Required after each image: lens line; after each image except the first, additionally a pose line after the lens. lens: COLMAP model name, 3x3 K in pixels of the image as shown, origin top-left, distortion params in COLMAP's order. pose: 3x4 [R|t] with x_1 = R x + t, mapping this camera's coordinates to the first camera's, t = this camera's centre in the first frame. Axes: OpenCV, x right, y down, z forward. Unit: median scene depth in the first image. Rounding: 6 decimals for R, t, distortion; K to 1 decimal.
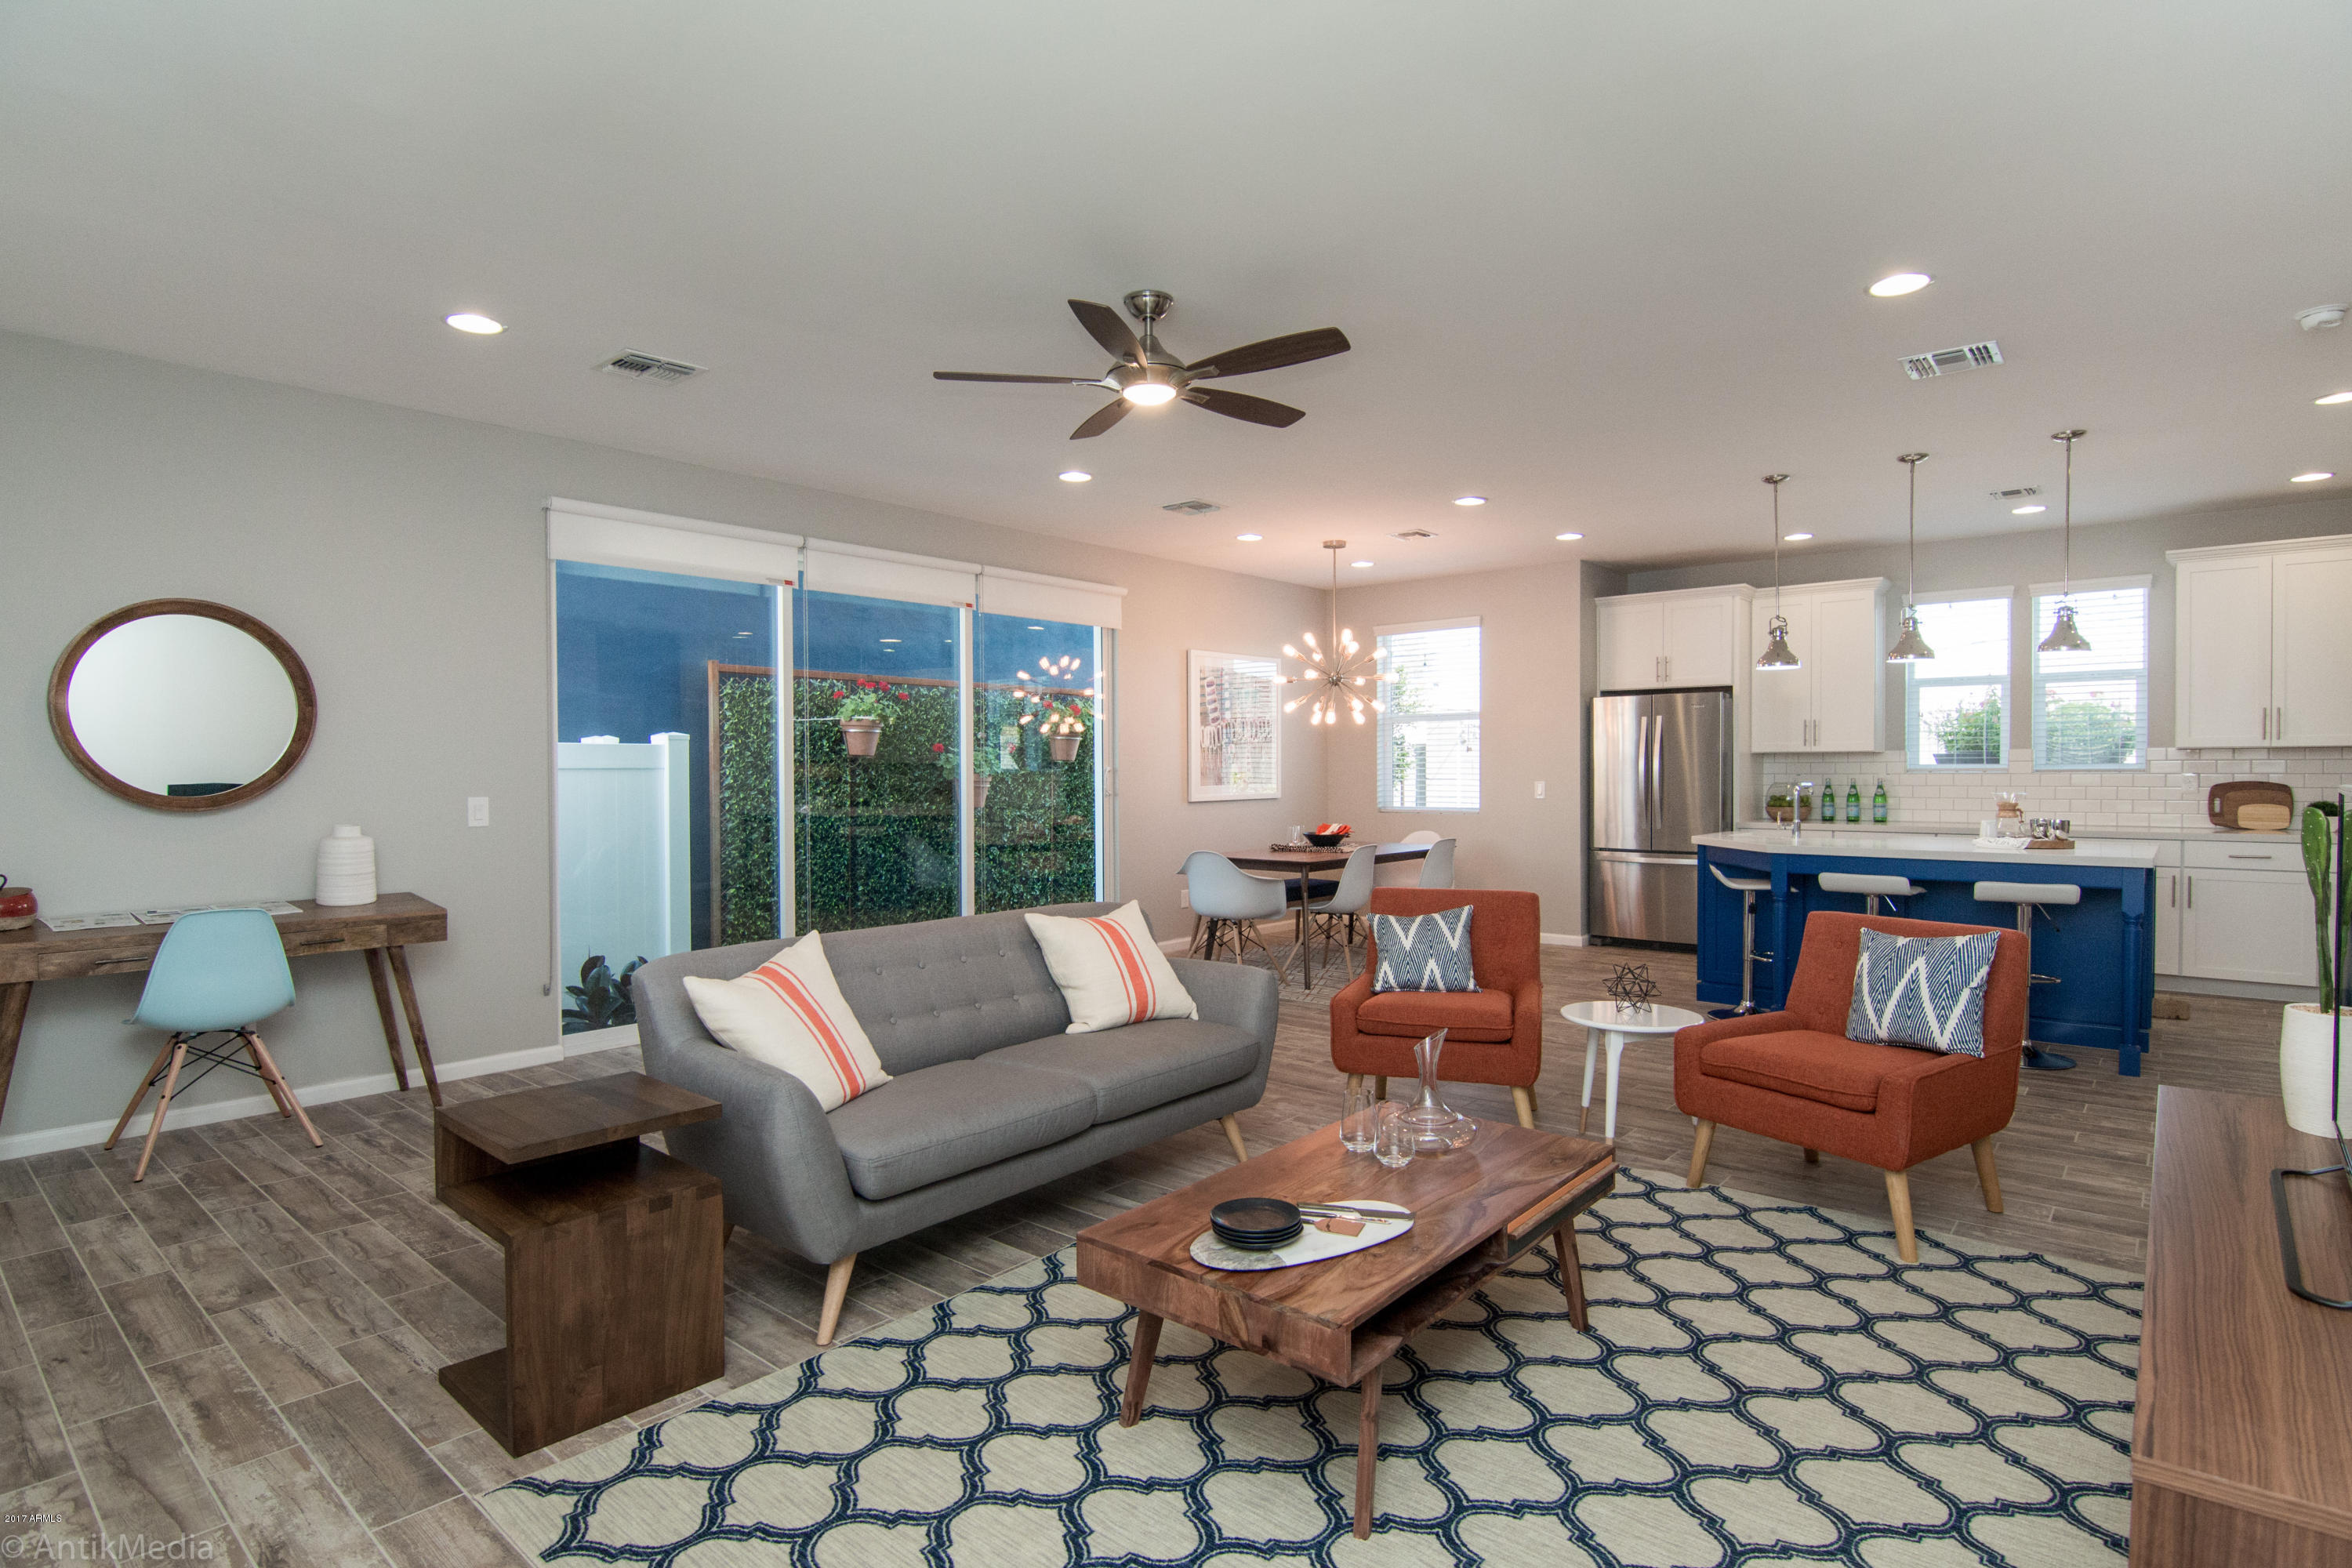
lens RADIAL K [[1182.6, 0, 1168.2], [0, 1182.6, 791.5], [0, 0, 1]] dist [0.002153, -0.012612]
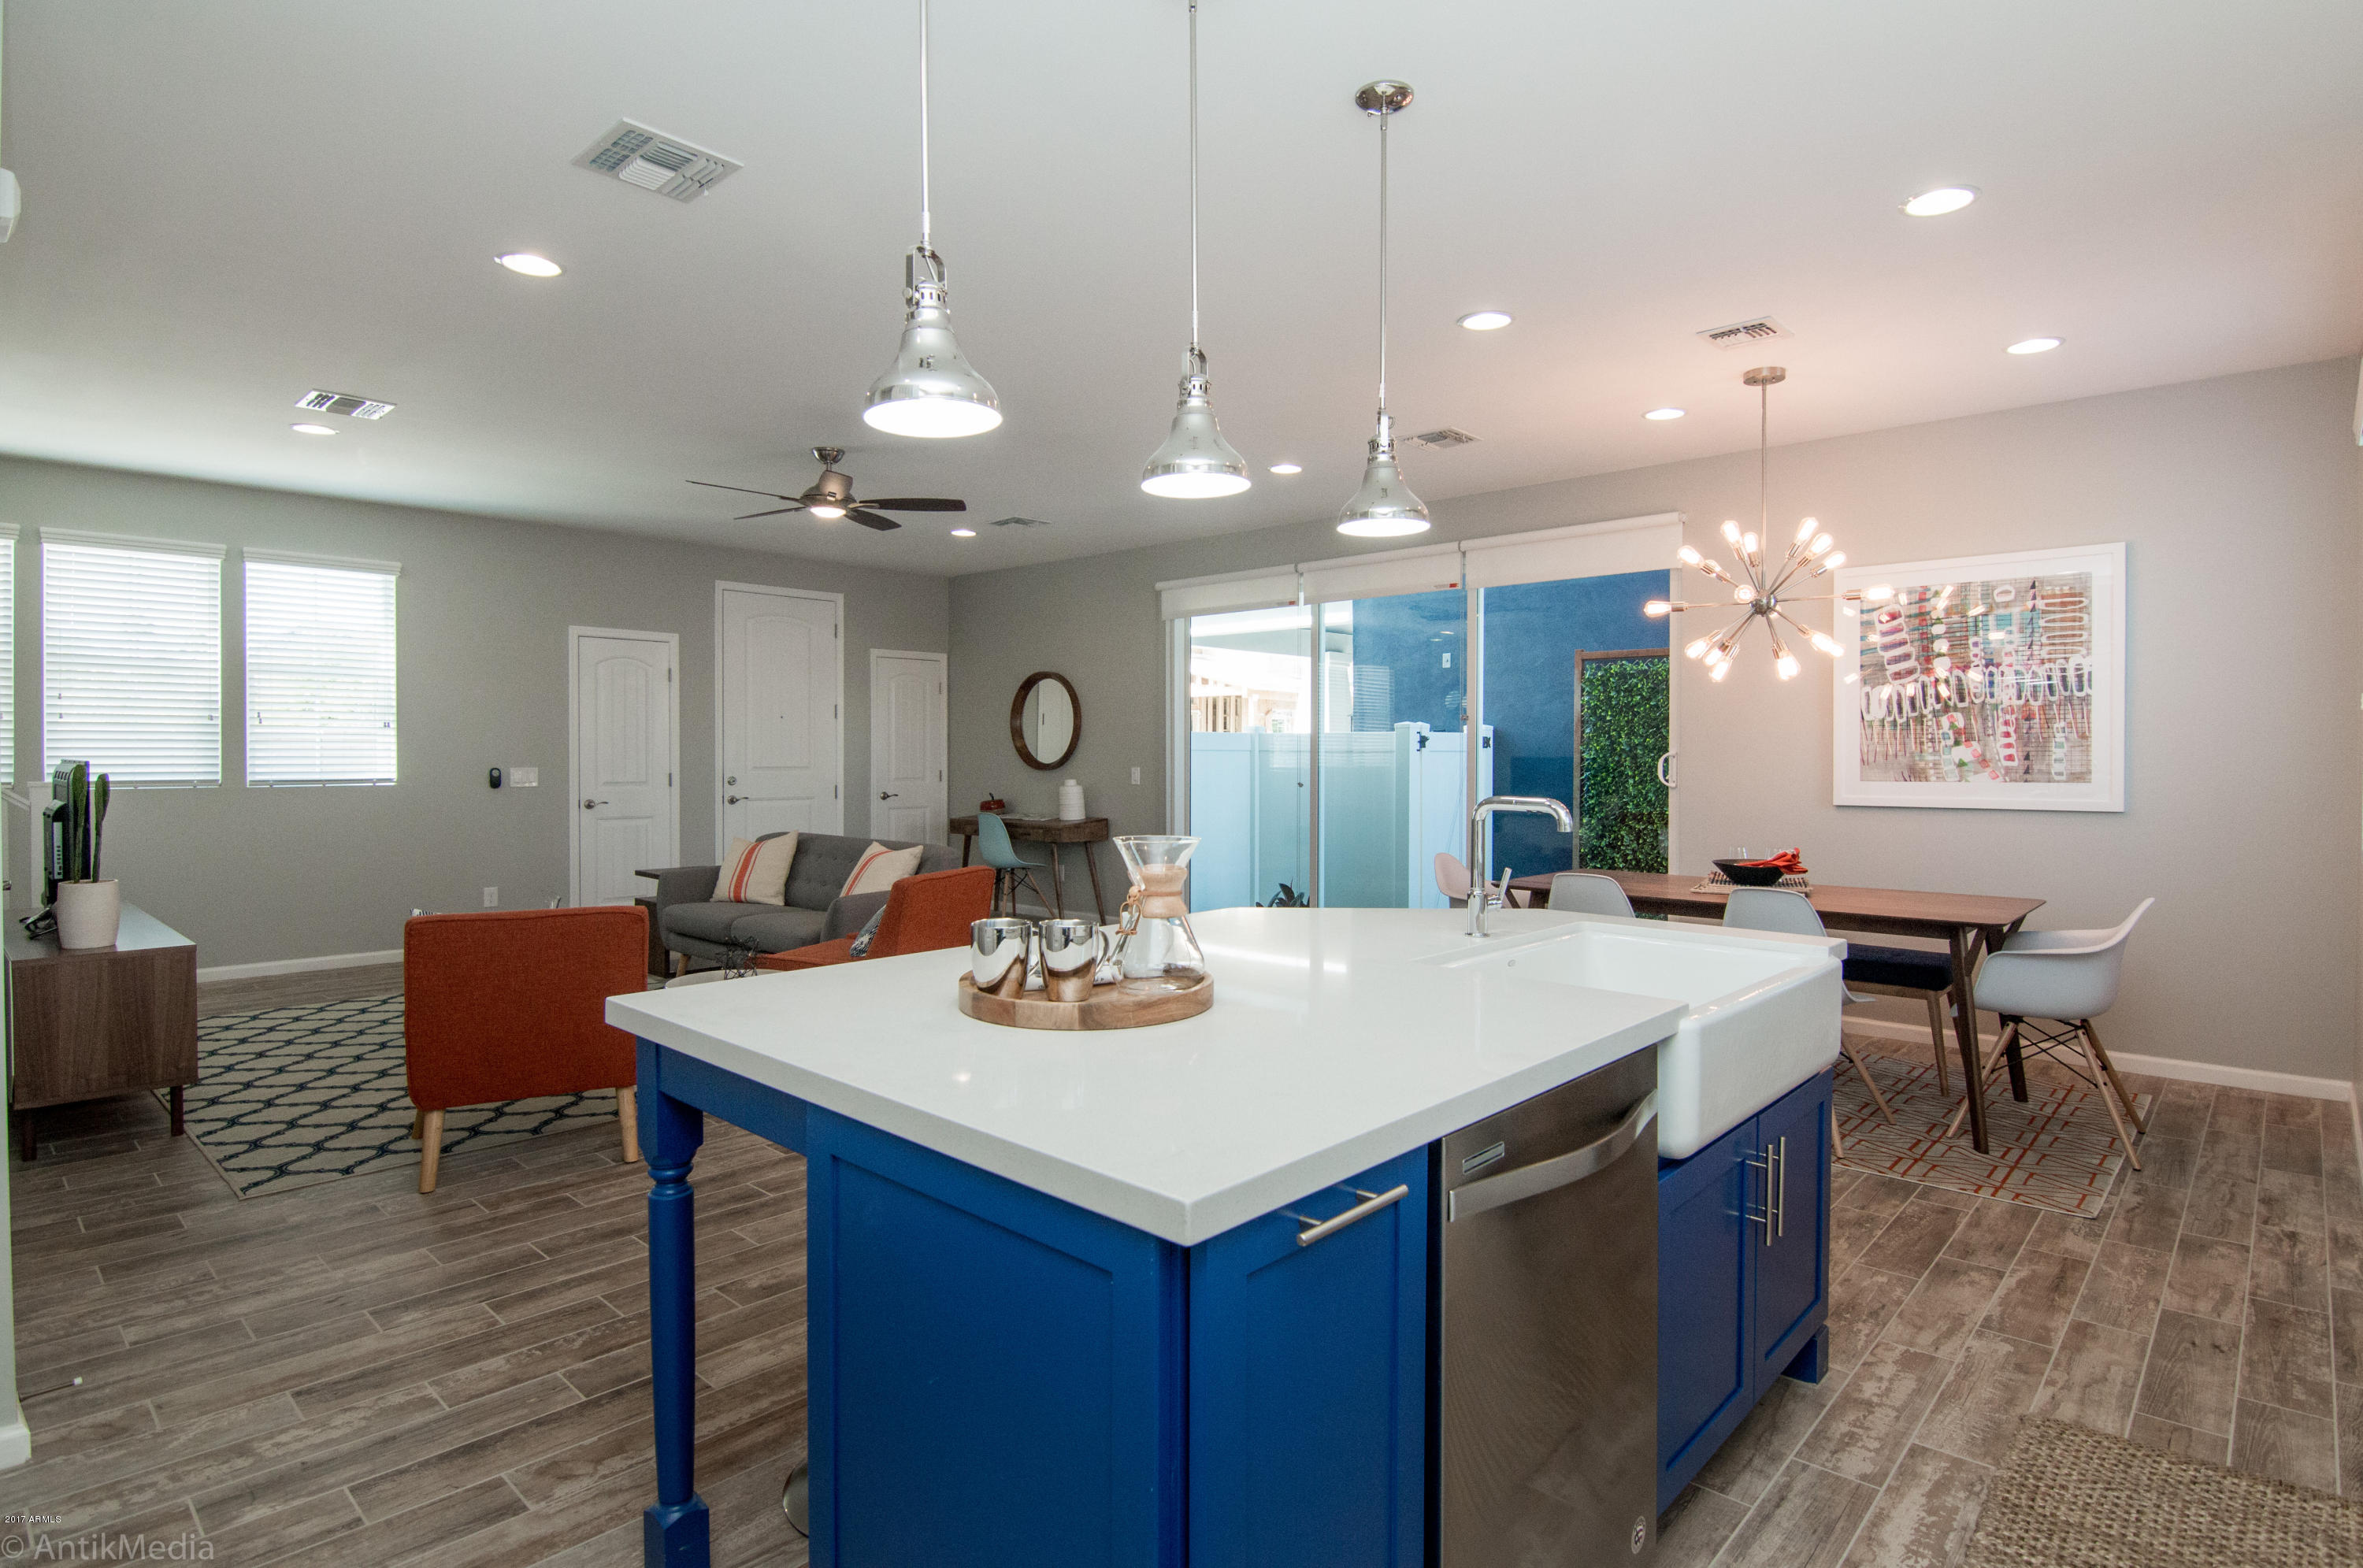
lens RADIAL K [[1188.0, 0, 1173.6], [0, 1188.0, 791.5], [0, 0, 1]] dist [0.002153, -0.012612]
pose [[-0.043238, 0.036631, -0.998393, 0.859863], [-0.021179, 0.999069, 0.037573, -0.019379], [0.998840, 0.022770, -0.042422, 0.843946]]
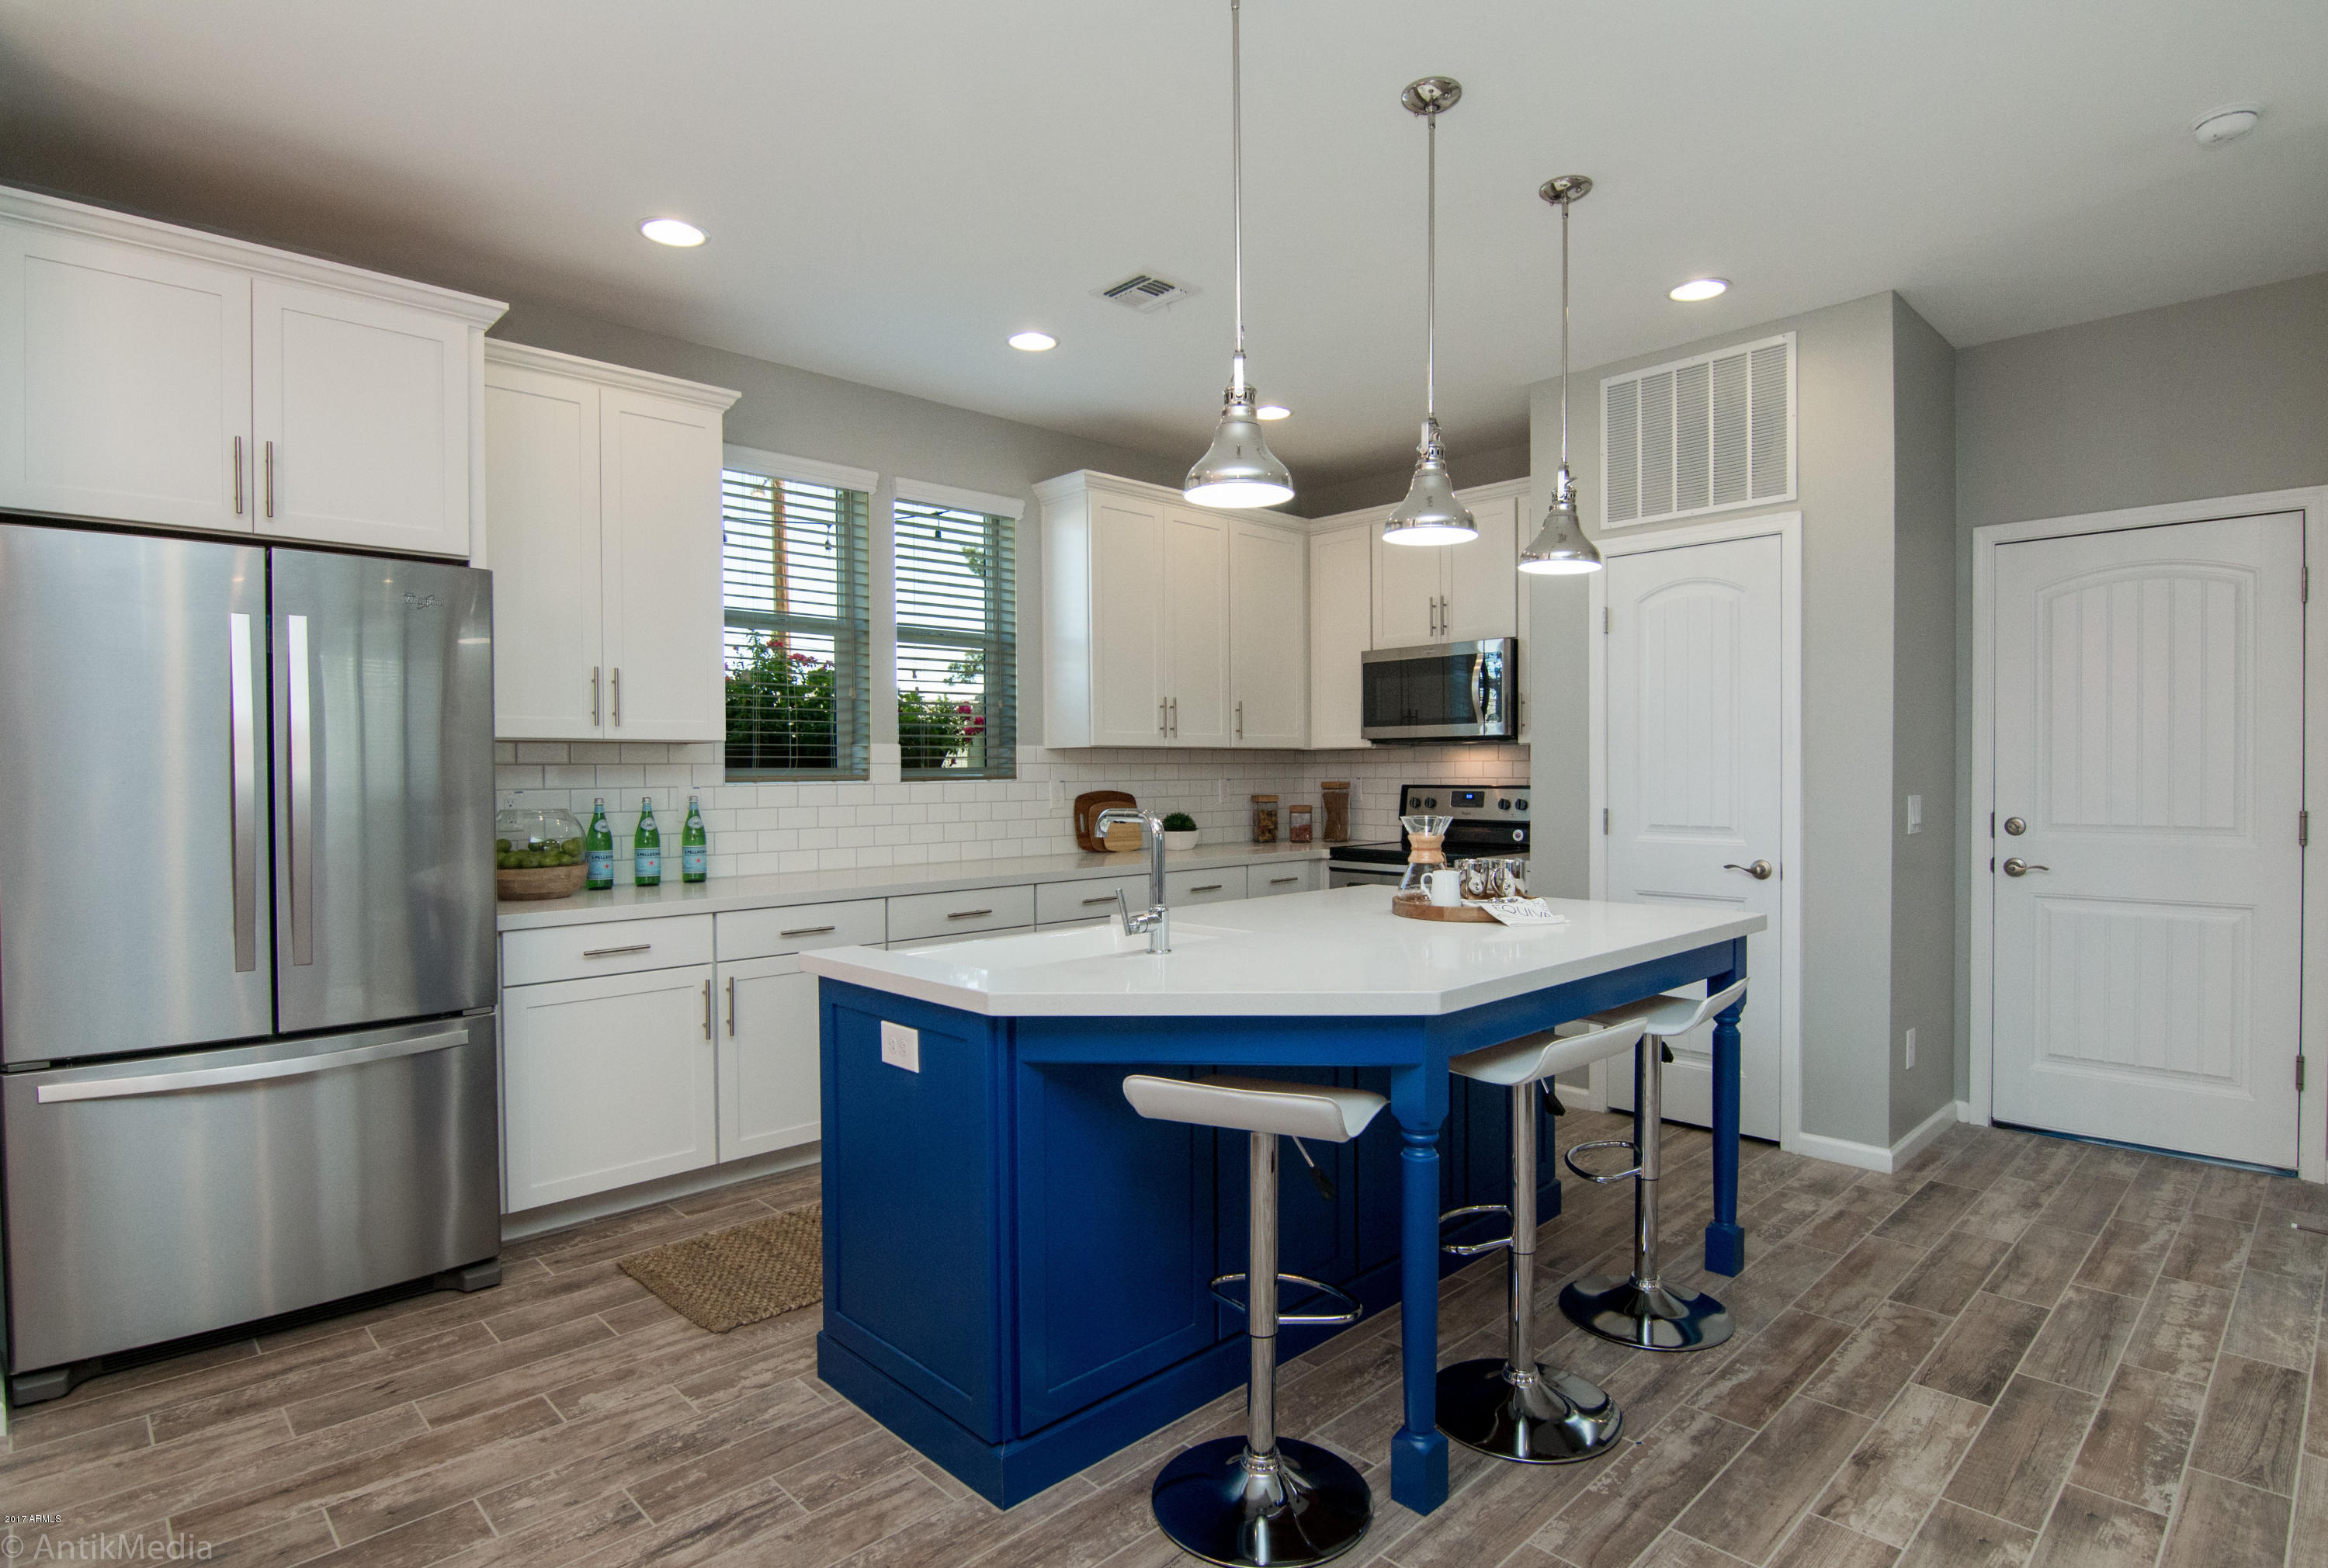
lens RADIAL K [[1193.8, 0, 1170.0], [0, 1193.8, 791.2], [0, 0, 1]] dist [-0.004120, -0.009539]
pose [[0.083012, -0.013142, 0.996462, 0.134425], [0.025790, 0.999606, 0.011035, -0.016016], [-0.996215, 0.024782, 0.083318, 0.888359]]
